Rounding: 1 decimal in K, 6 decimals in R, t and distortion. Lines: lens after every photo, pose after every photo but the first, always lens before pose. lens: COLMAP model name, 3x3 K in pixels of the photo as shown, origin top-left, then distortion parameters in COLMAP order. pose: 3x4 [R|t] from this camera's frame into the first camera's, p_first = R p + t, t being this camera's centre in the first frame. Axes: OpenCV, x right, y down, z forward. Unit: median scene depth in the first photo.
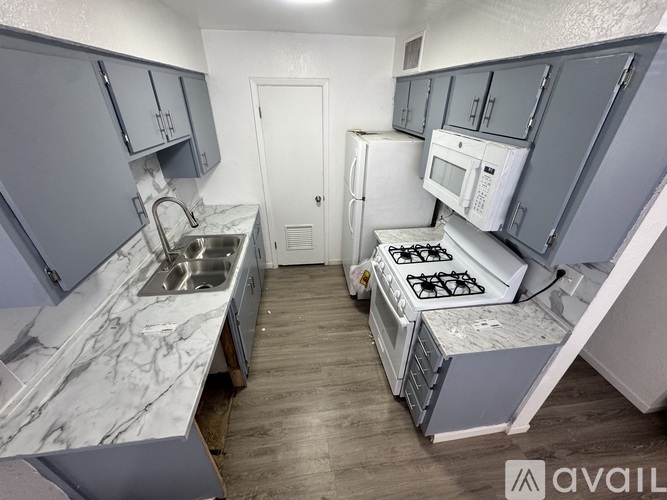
lens RADIAL K [[267.1, 0, 334.2], [0, 267.1, 250.1], [0, 0, 1]] dist [-0.003490, 0.000256]
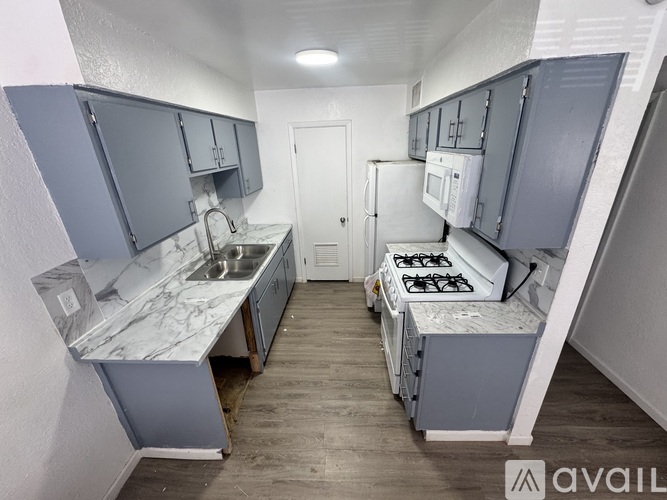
lens RADIAL K [[267.1, 0, 334.5], [0, 267.1, 249.8], [0, 0, 1]] dist [-0.003490, 0.000256]
pose [[0.983905, 0.020819, -0.177473, 0.193219], [-0.045744, 0.989440, -0.137533, 0.160354], [0.172736, 0.143438, 0.974468, -0.156036]]
